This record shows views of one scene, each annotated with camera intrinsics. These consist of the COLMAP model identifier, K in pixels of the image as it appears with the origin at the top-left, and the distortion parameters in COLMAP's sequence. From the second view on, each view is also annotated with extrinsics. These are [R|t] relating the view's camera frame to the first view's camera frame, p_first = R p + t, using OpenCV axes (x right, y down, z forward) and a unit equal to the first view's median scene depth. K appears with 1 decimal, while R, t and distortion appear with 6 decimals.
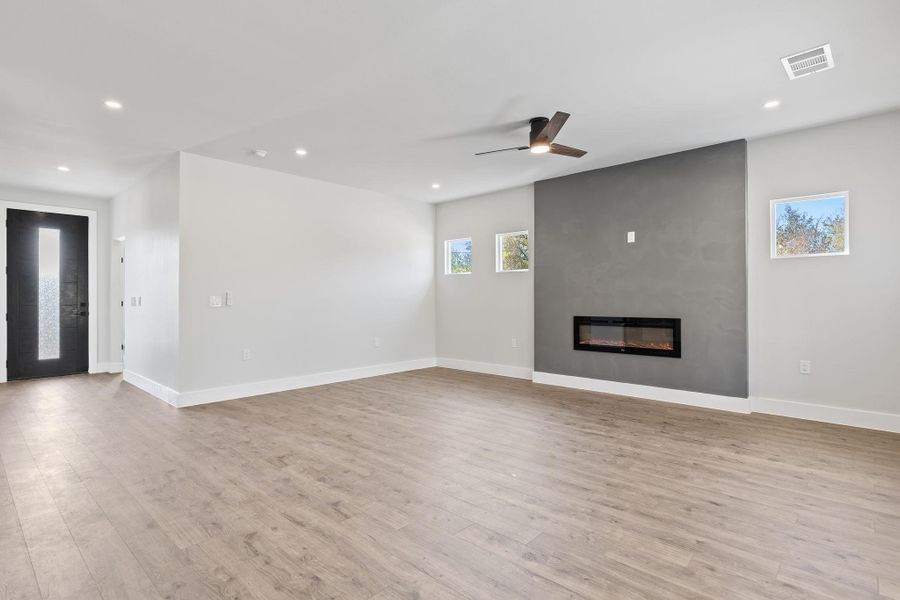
lens RADIAL K [[454.0, 0, 447.9], [0, 454.0, 297.7], [0, 0, 1]] dist [-0.001850, 0.000826]
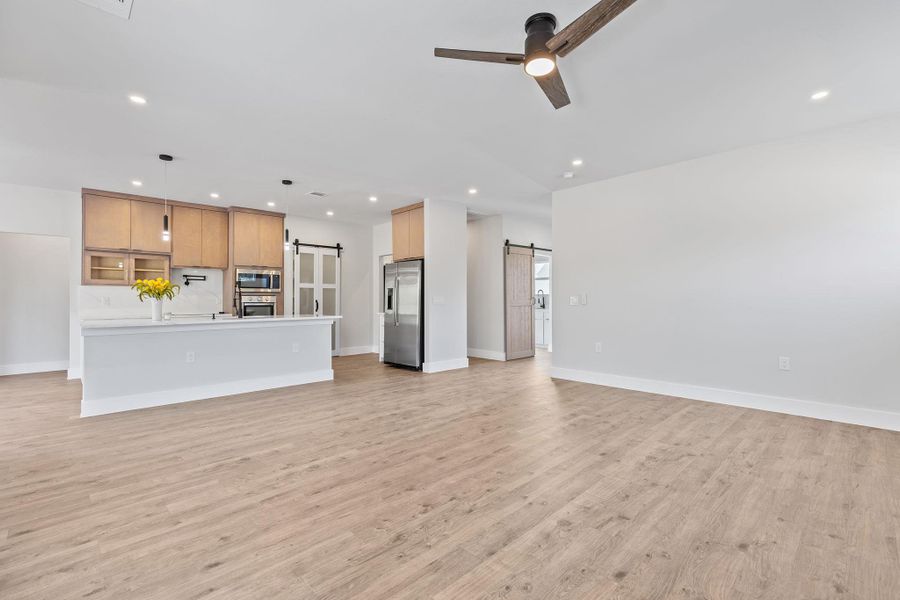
lens RADIAL K [[411.4, 0, 450.6], [0, 411.4, 287.0], [0, 0, 1]] dist [0.005574, -0.000187]
pose [[-0.070557, -0.028412, -0.997103, 0.711808], [0.007405, 0.999552, -0.029005, 0.002469], [0.997480, -0.009430, -0.070315, 0.812828]]
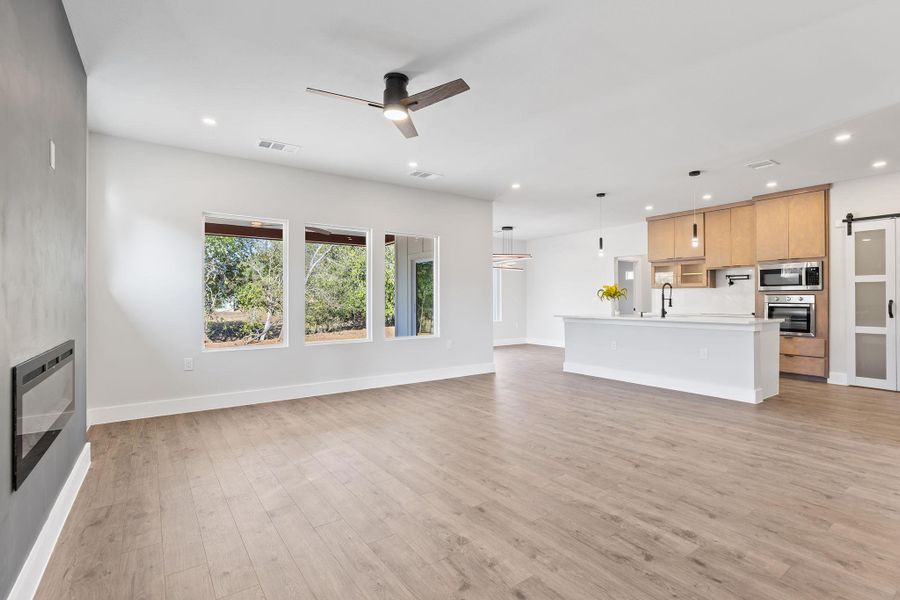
lens RADIAL K [[411.4, 0, 437.1], [0, 411.4, 300.5], [0, 0, 1]] dist [0.005574, -0.000187]
pose [[-0.972016, 0.006242, 0.234831, -0.033093], [0.005808, 0.999980, -0.002541, -0.000092], [-0.234842, -0.001106, -0.972033, 1.502379]]
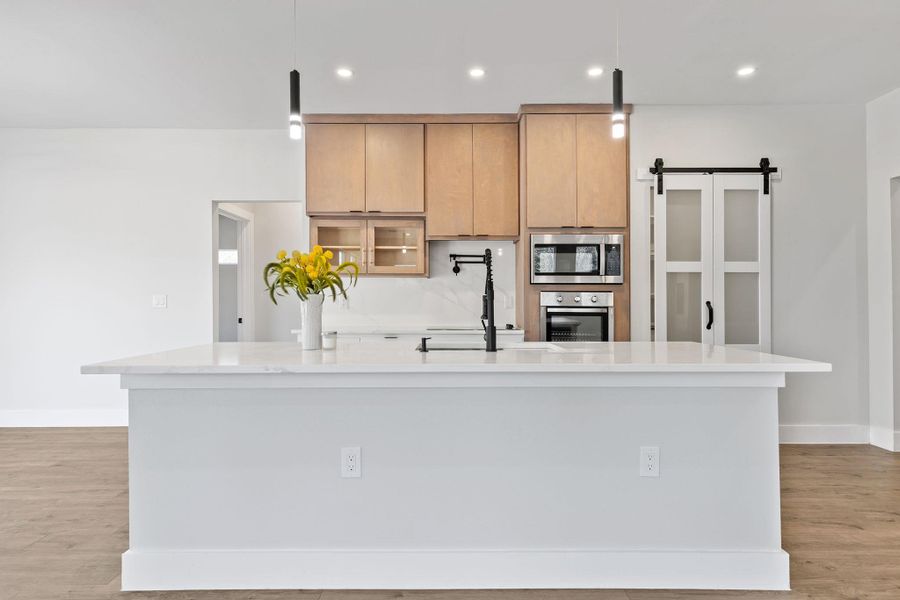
lens RADIAL K [[521.4, 0, 456.9], [0, 521.4, 300.1], [0, 0, 1]] dist [-0.002712, 0.000444]
pose [[-0.725743, 0.002767, -0.687961, -0.024860], [0.004419, 0.999990, -0.000640, -0.000385], [0.687952, -0.003504, -0.725748, 0.489436]]
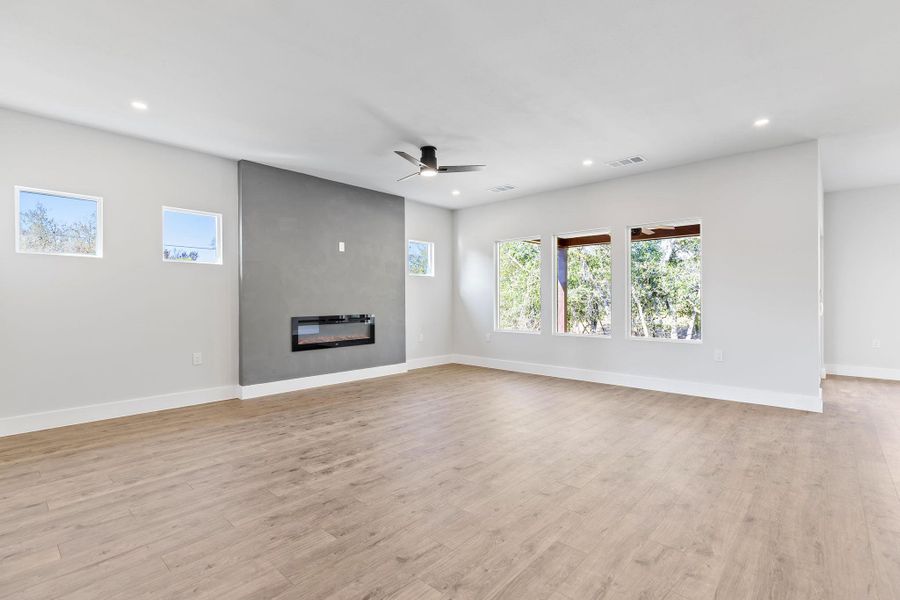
lens RADIAL K [[411.4, 0, 461.9], [0, 411.4, 299.2], [0, 0, 1]] dist [0.005574, -0.000187]
pose [[-0.015359, 0.005081, 0.999869, -0.777775], [-0.000813, 0.999987, -0.005094, 0.008003], [-0.999882, -0.000891, -0.015355, 0.826897]]
